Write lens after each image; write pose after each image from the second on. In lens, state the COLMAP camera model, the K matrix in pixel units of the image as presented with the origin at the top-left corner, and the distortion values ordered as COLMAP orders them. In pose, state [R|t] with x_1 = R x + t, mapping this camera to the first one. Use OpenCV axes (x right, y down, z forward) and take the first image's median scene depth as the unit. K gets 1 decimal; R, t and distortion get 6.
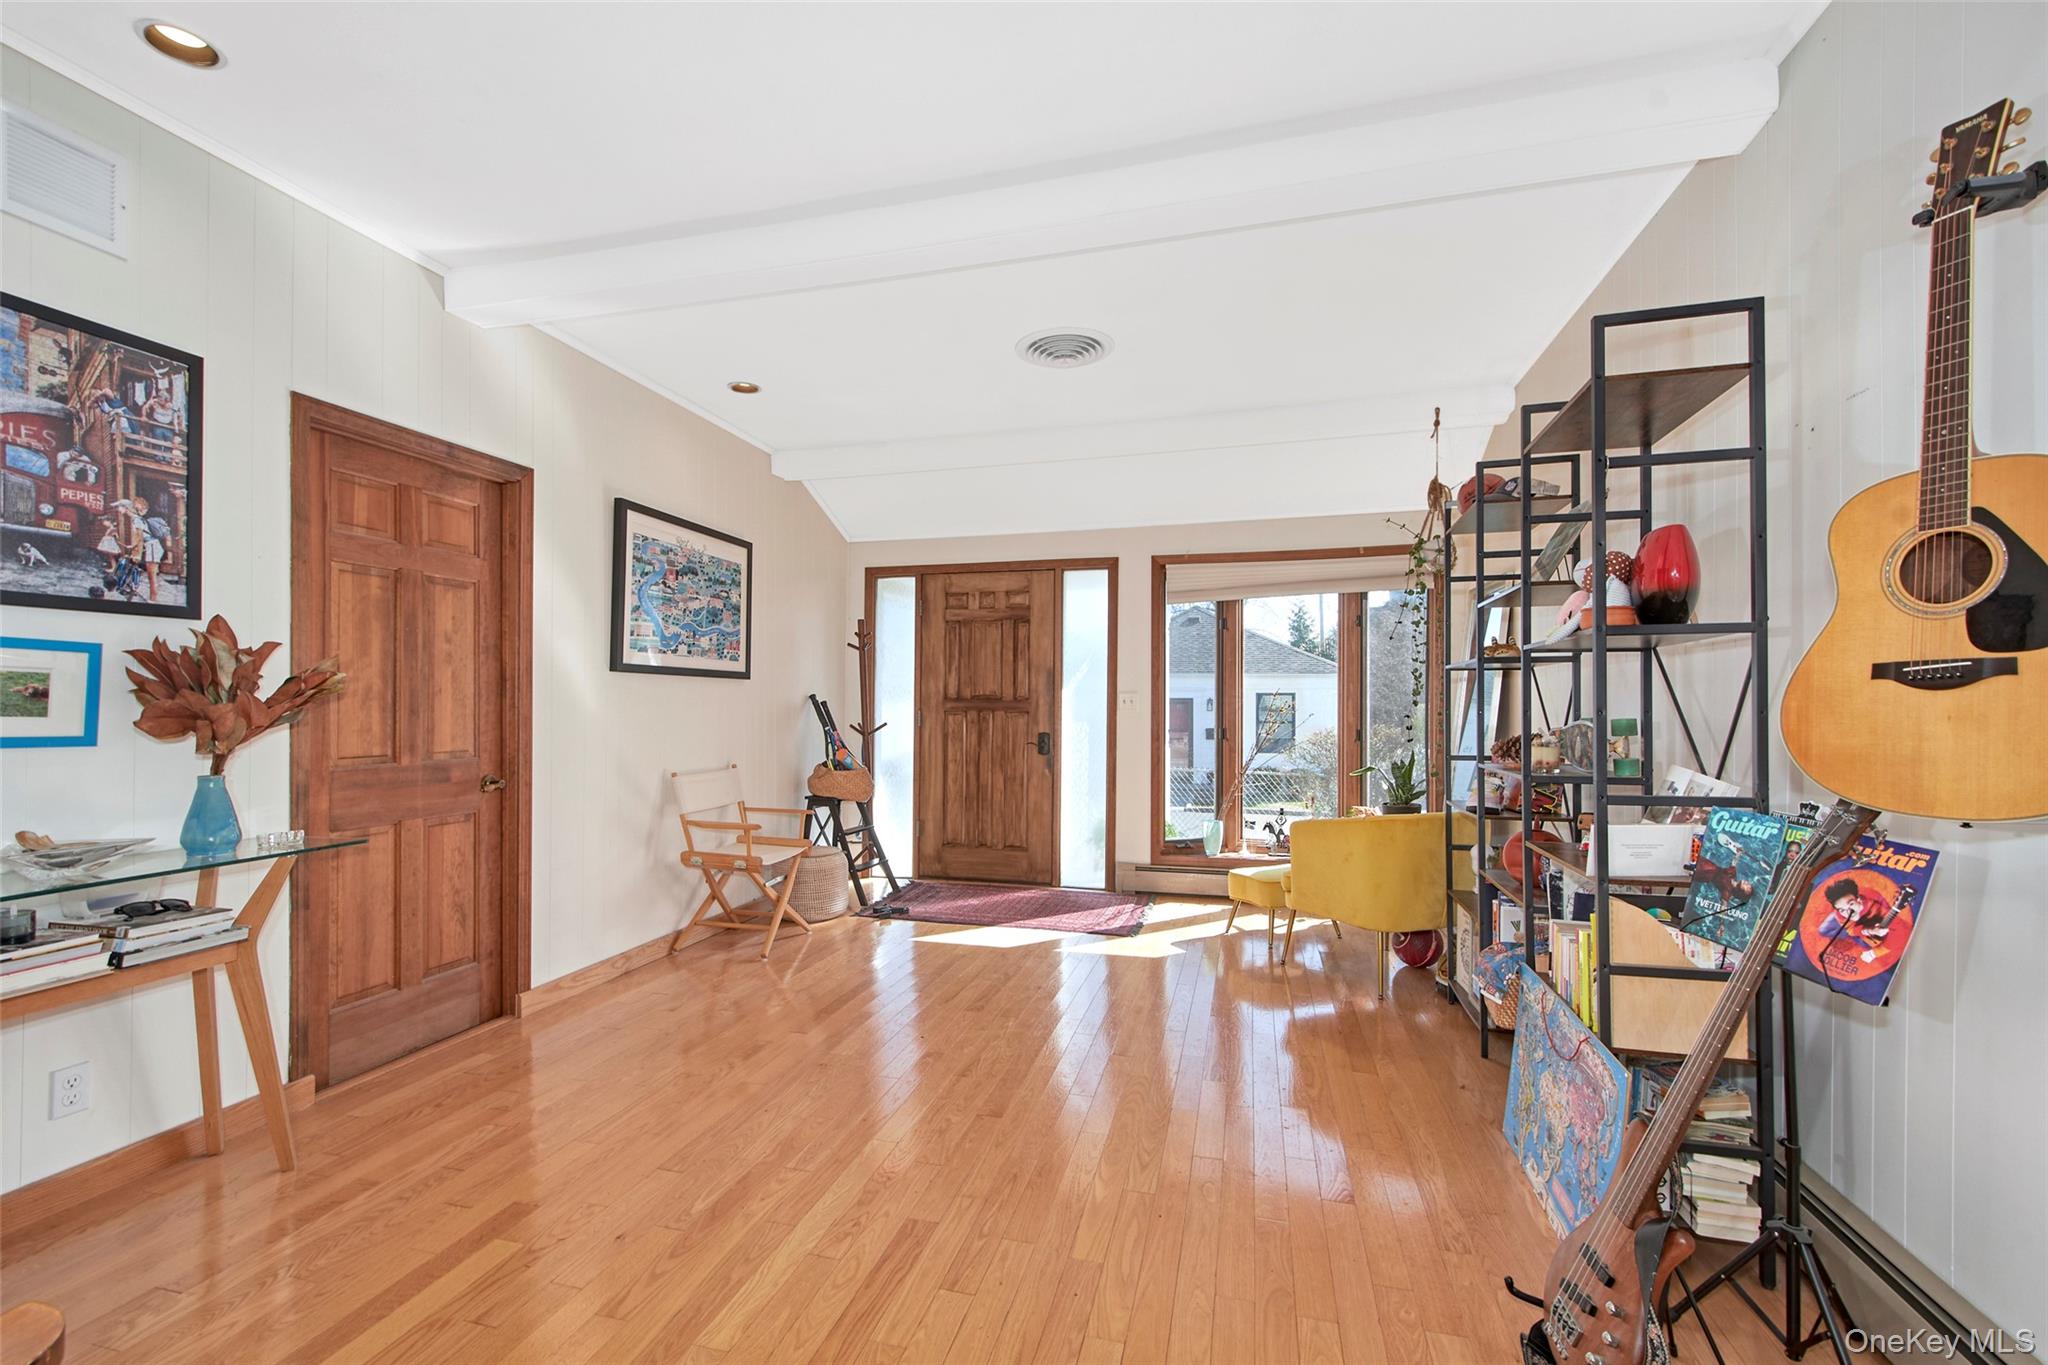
lens RADIAL K [[896.2, 0, 1015.8], [0, 896.2, 692.3], [0, 0, 1]] dist [0.000038, -0.001078]
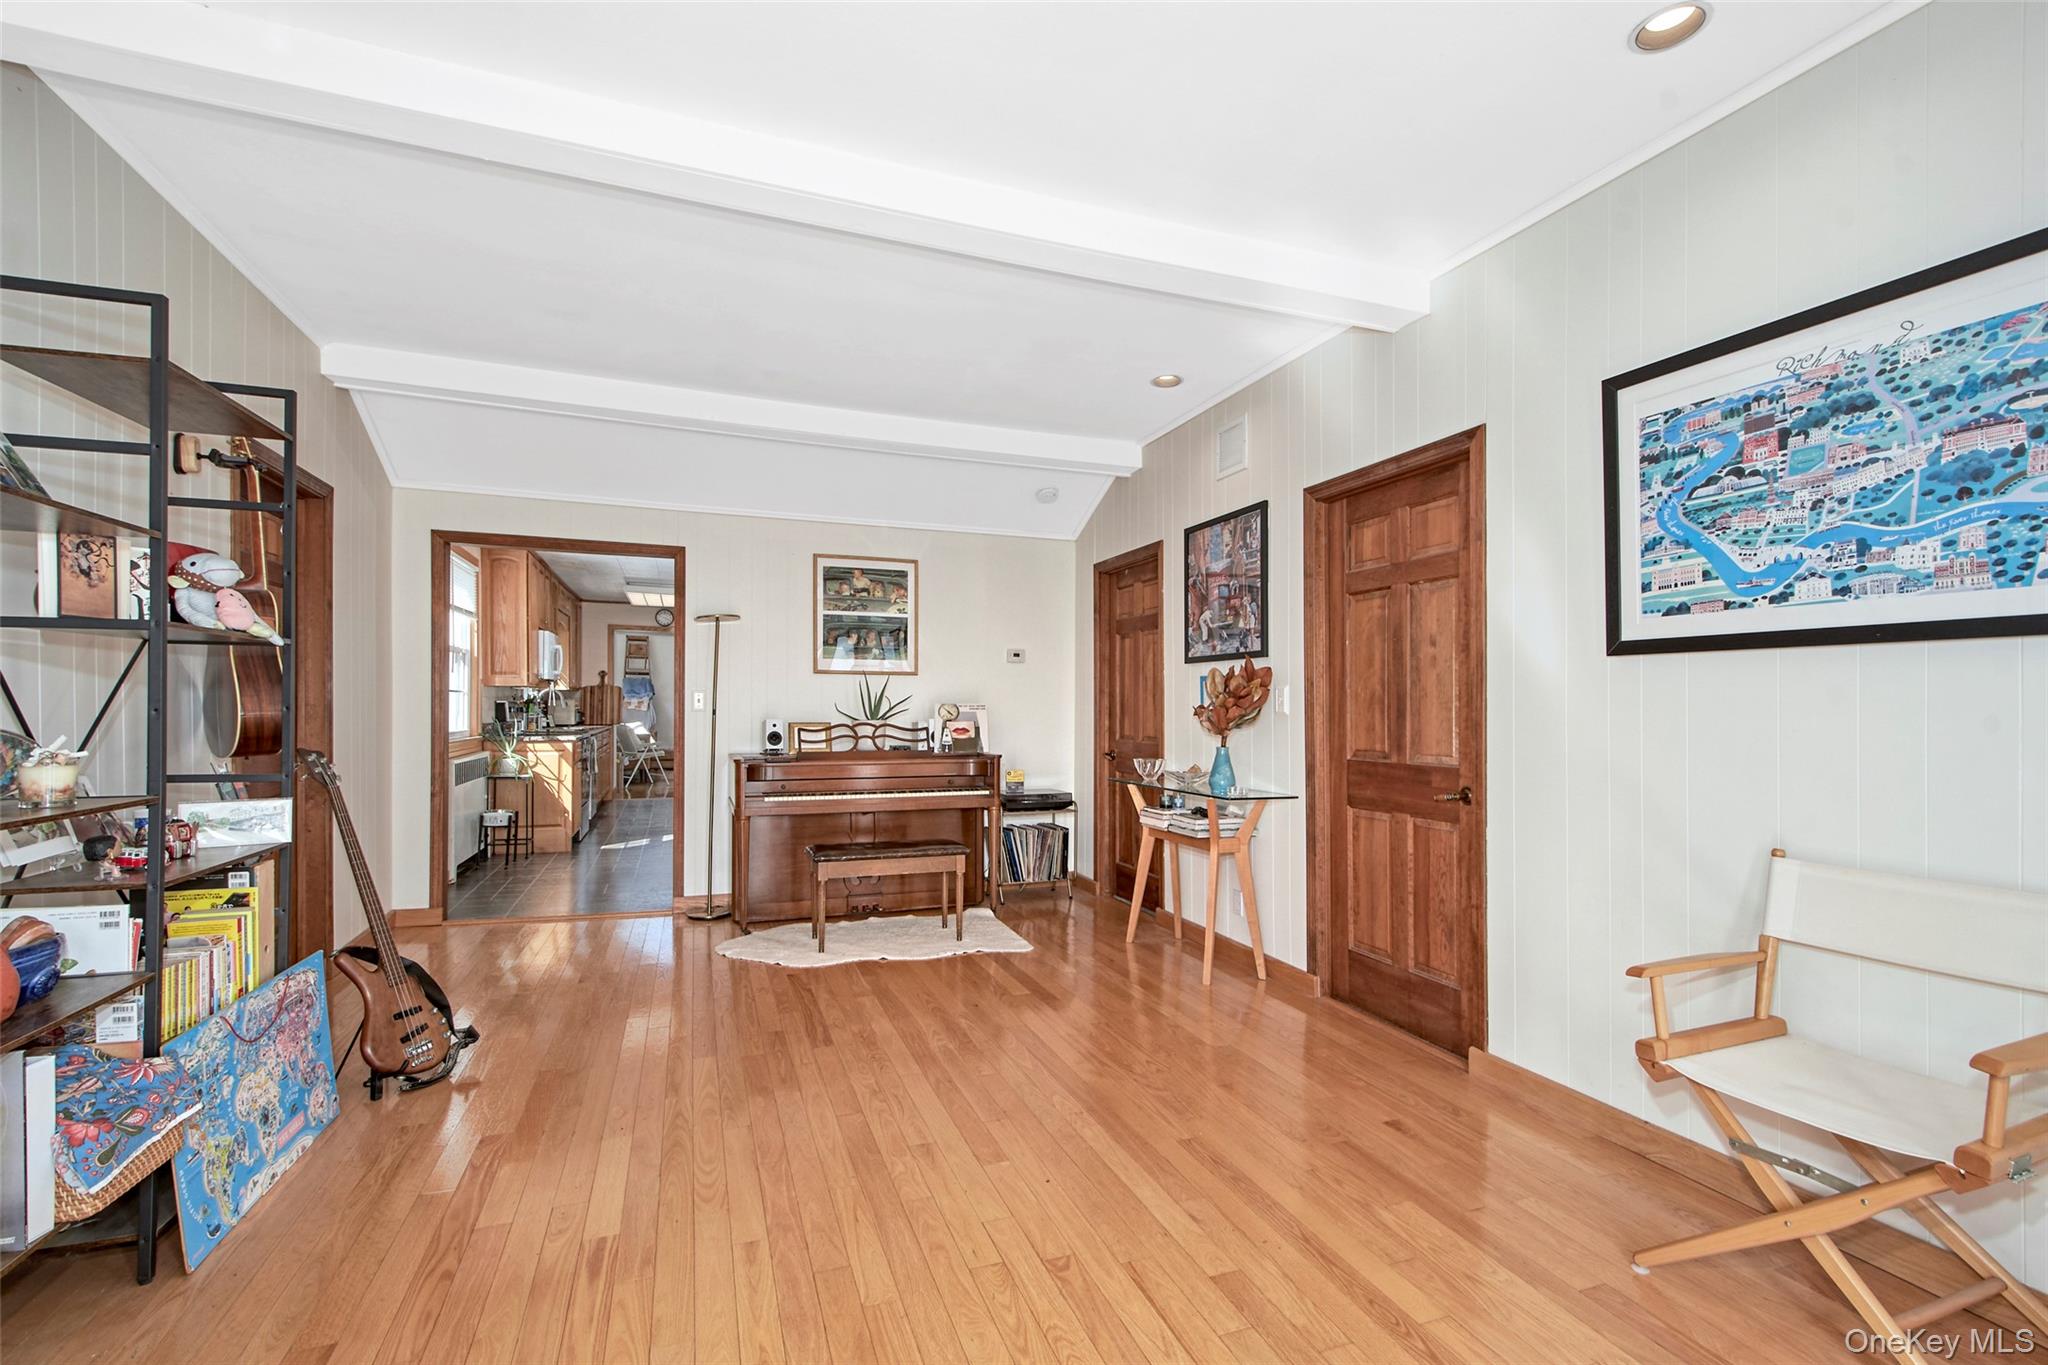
lens RADIAL K [[896.2, 0, 1018.2], [0, 896.2, 703.1], [0, 0, 1]] dist [0.000038, -0.001078]
pose [[-0.822459, -0.002591, -0.568818, 0.249423], [0.007365, 0.999857, -0.015203, 0.016271], [0.568776, -0.016694, -0.822323, 1.245611]]
